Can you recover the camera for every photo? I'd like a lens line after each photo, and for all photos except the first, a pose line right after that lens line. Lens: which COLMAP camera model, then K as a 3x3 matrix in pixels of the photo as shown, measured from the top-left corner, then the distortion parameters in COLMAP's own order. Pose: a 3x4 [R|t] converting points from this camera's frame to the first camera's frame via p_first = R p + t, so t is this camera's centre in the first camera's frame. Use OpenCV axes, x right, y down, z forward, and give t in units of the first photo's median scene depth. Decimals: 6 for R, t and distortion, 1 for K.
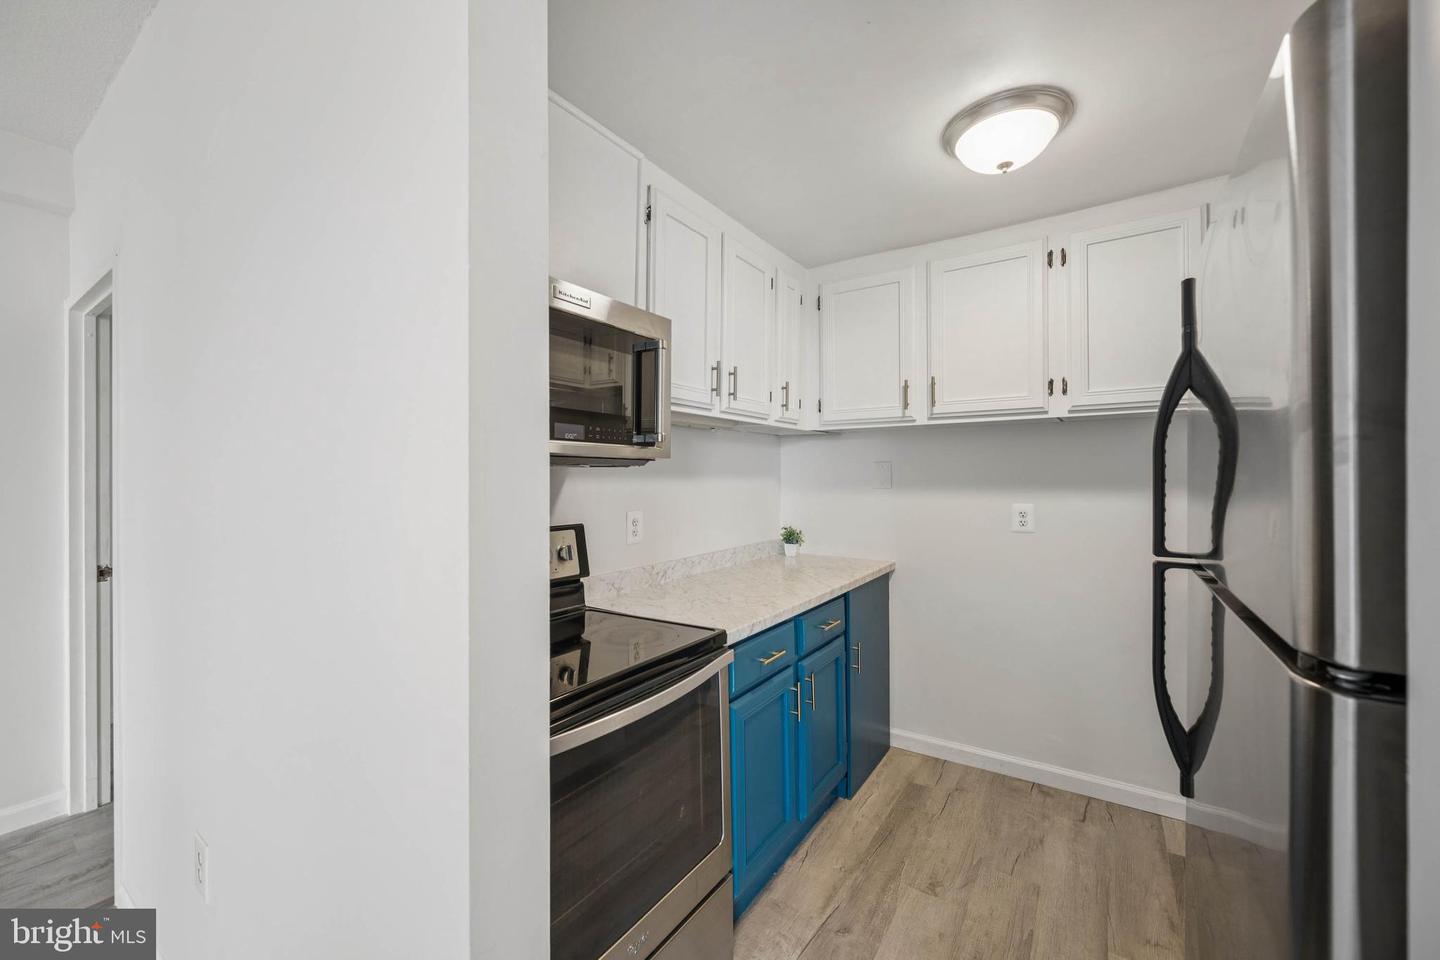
lens RADIAL K [[568.8, 0, 716.9], [0, 568.8, 476.6], [0, 0, 1]] dist [-0.001145, -0.000640]
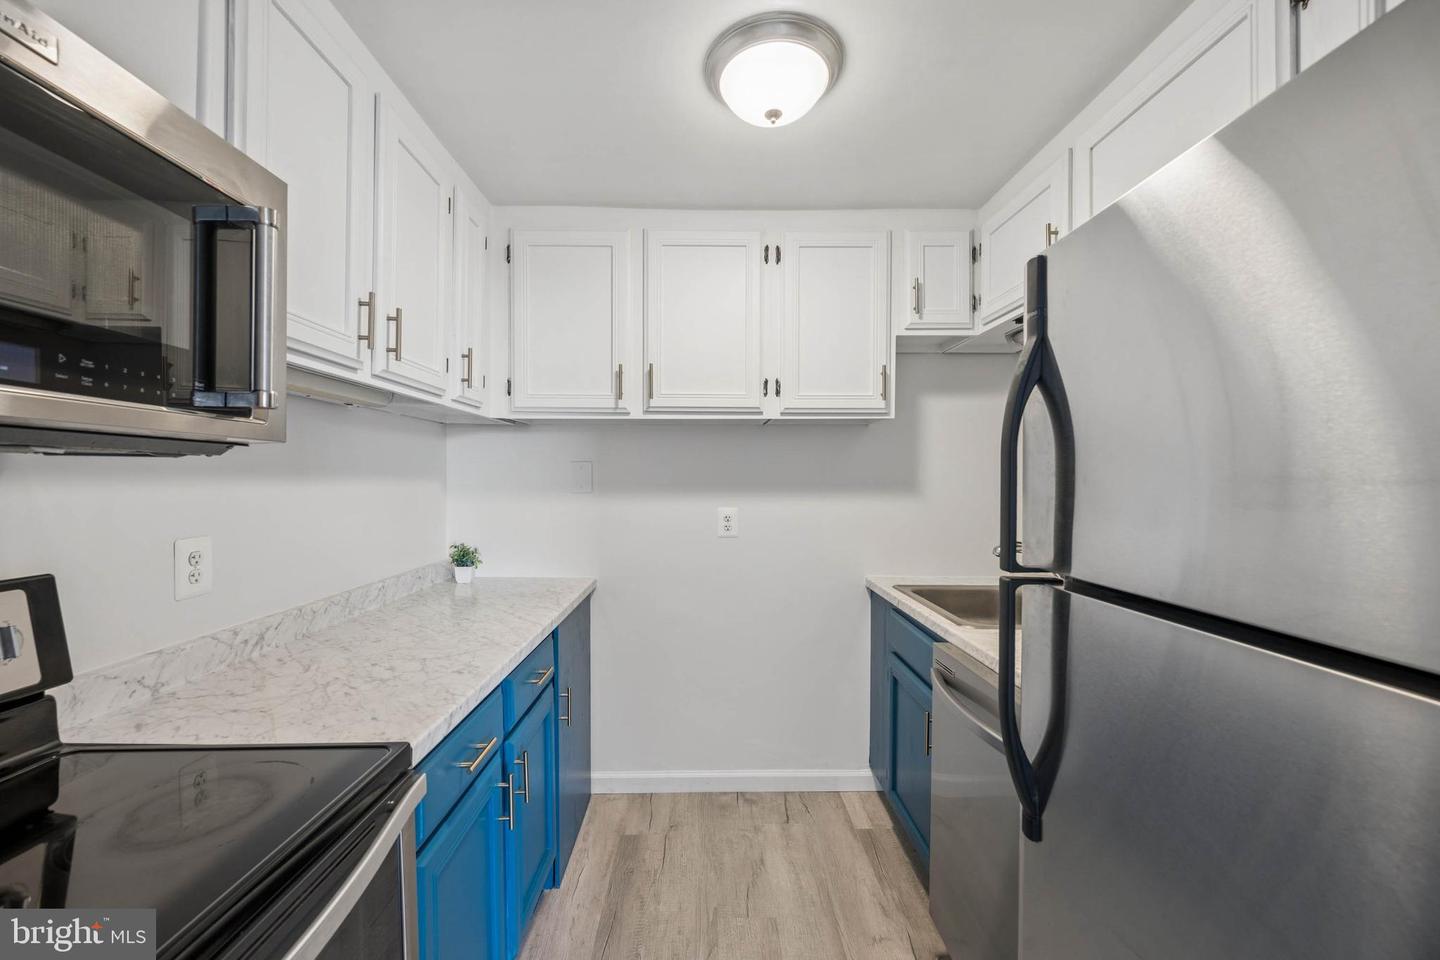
lens RADIAL K [[568.8, 0, 706.5], [0, 568.8, 484.8], [0, 0, 1]] dist [-0.001145, -0.000640]
pose [[0.825217, -0.001273, 0.564815, -0.045677], [-0.004385, 0.999953, 0.008660, 0.001076], [-0.564799, -0.009623, 0.825172, 0.265892]]
